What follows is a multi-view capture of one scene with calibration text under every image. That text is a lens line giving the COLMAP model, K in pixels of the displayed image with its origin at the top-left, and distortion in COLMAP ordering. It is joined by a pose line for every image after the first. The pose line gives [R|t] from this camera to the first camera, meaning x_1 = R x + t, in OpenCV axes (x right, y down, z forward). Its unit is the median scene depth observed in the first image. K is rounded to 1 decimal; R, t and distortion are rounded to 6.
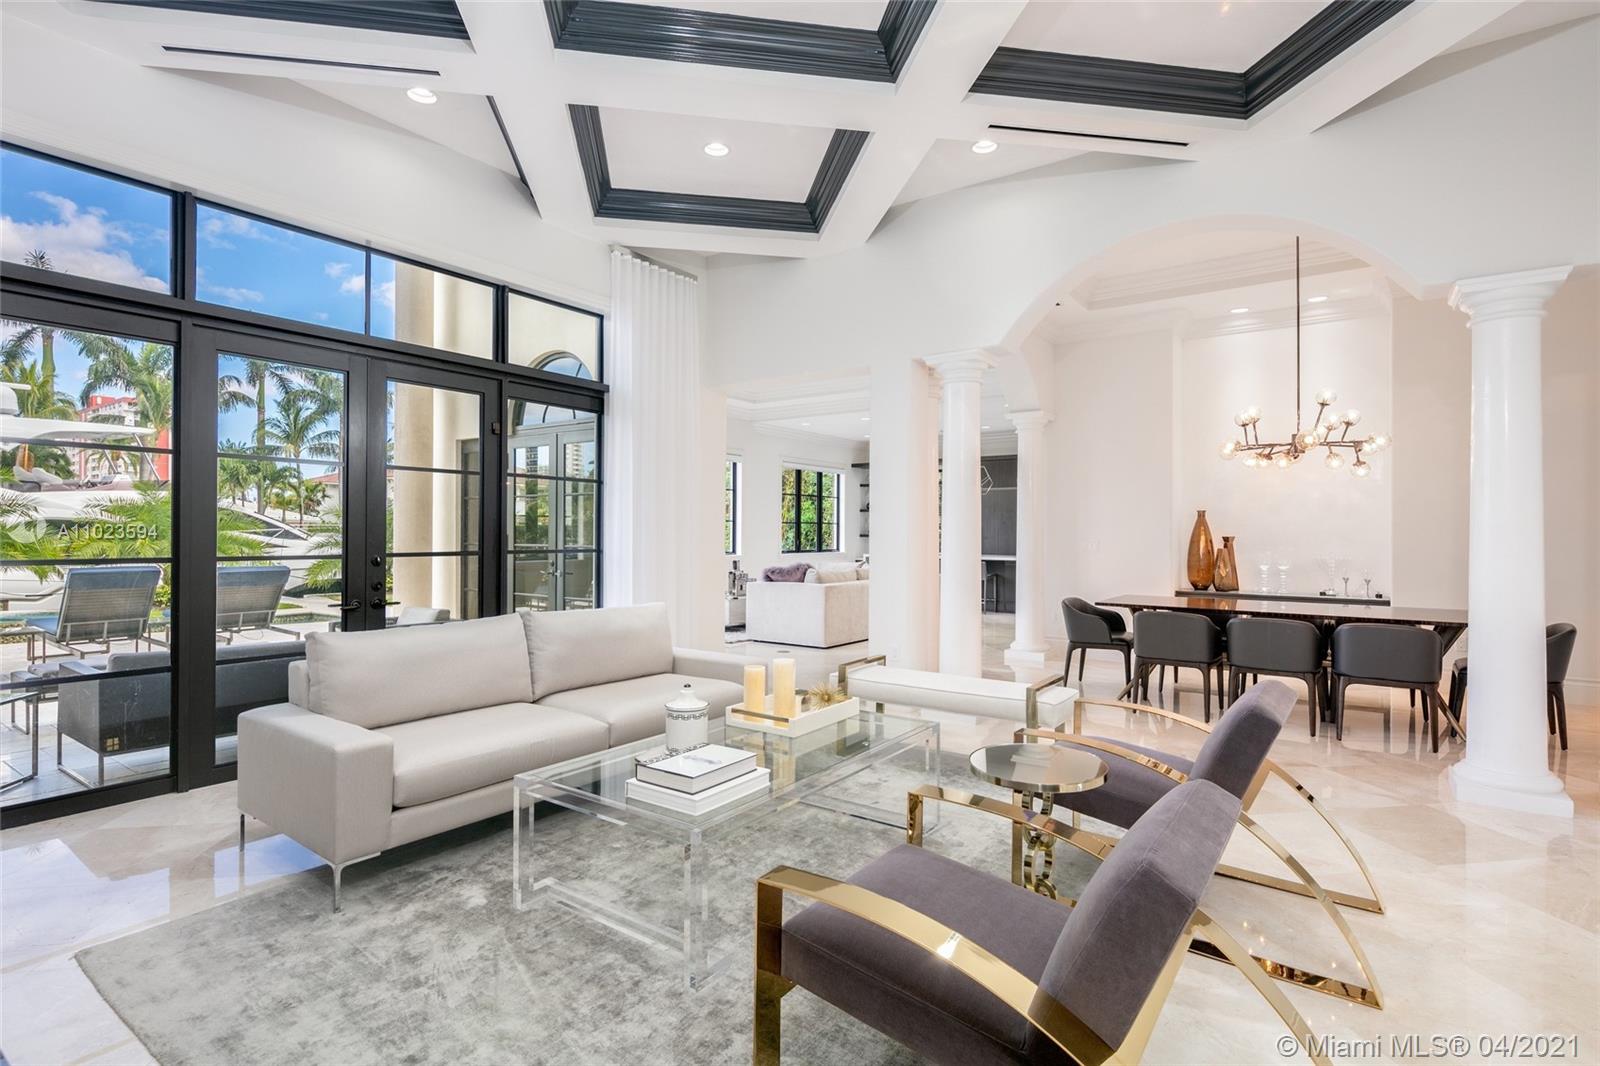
lens RADIAL K [[771.7, 0, 792.3], [0, 771.7, 530.2], [0, 0, 1]] dist [0.001493, 0.000000]
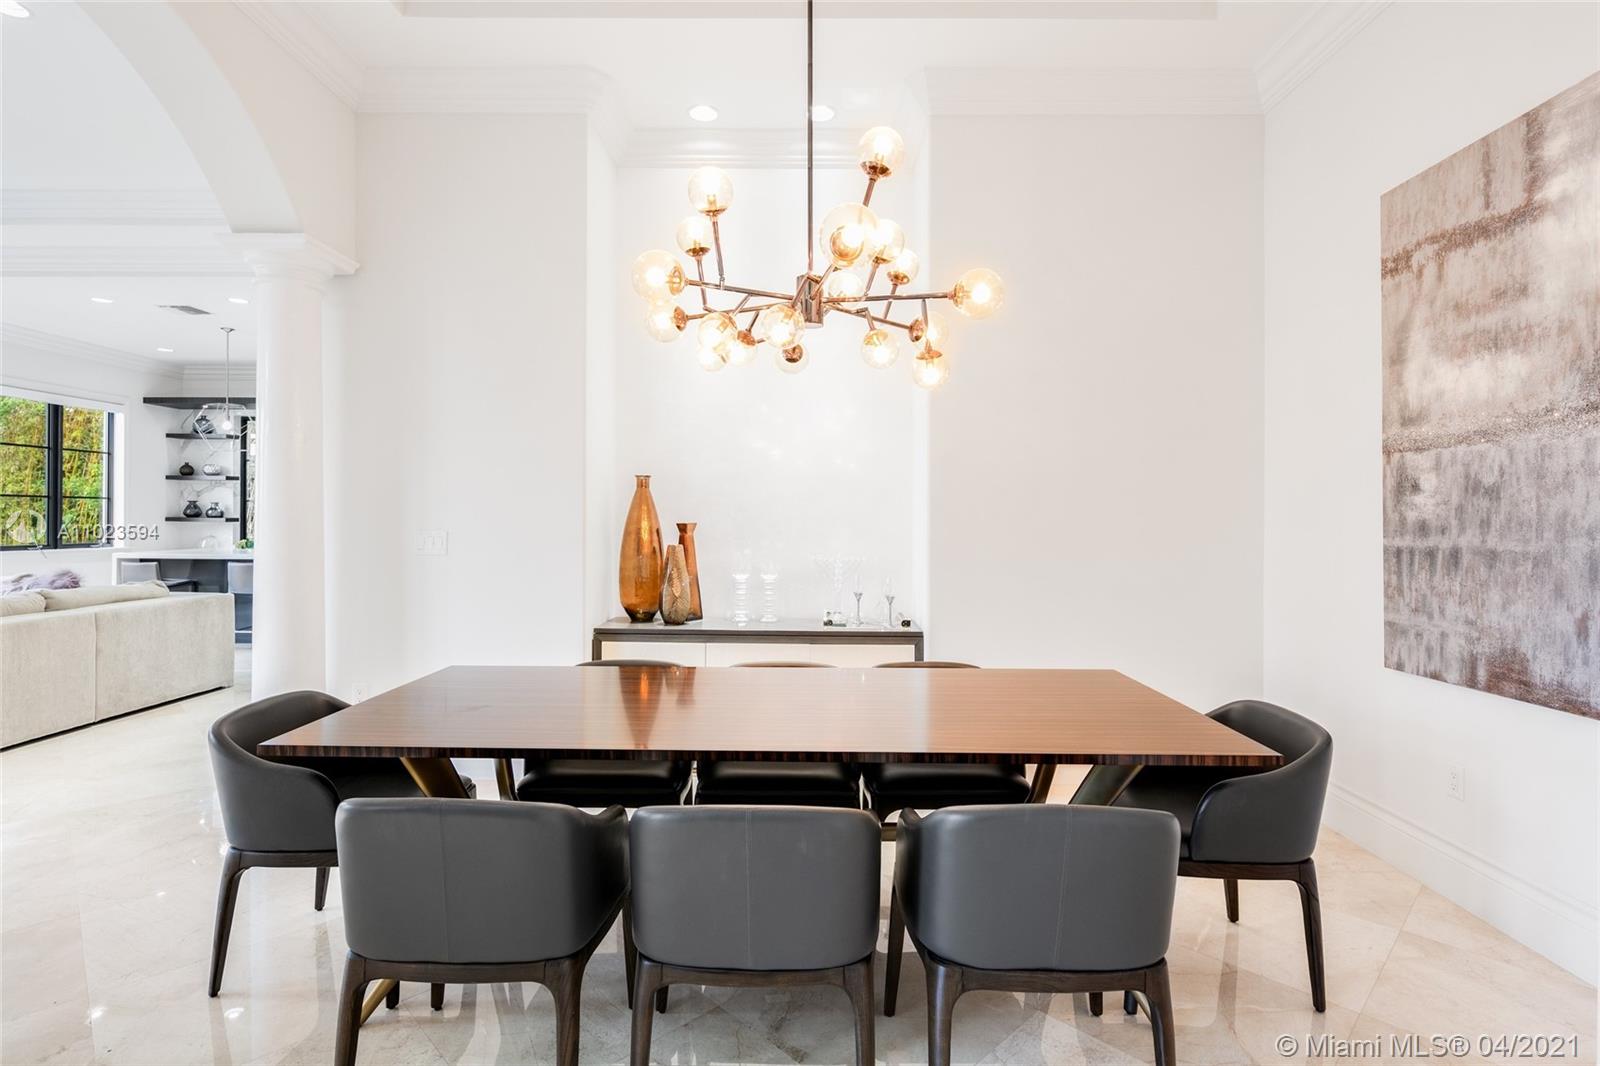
lens RADIAL K [[778.6, 0, 800.0], [0, 778.6, 533.0], [0, 0, 1]] dist [0.003407, 0.000388]
pose [[0.813223, -0.012217, 0.581824, 0.305918], [-0.003584, 0.999656, 0.026000, 0.000426], [-0.581941, -0.023229, 0.812899, 0.497308]]
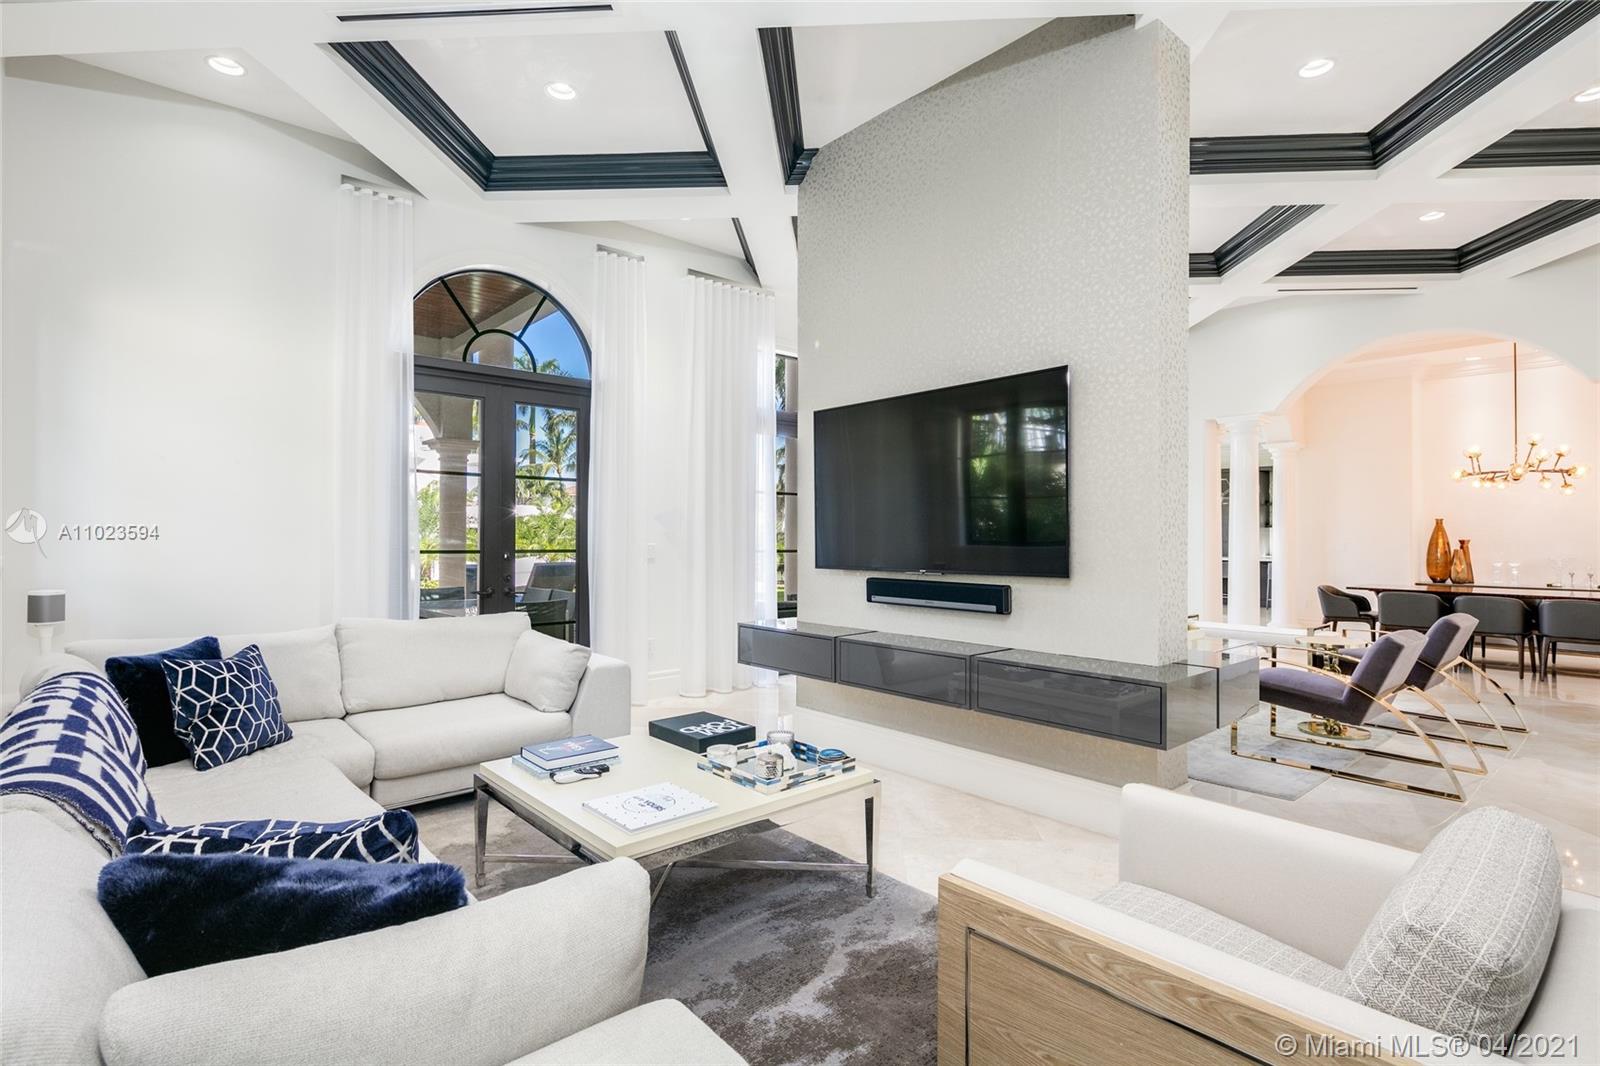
lens RADIAL K [[778.6, 0, 800.0], [0, 778.6, 533.0], [0, 0, 1]] dist [0.003407, 0.000388]
pose [[0.976290, -0.002140, -0.216457, -0.208155], [0.001533, 0.999994, -0.002976, -0.000583], [0.216462, 0.002574, 0.976288, -0.461082]]
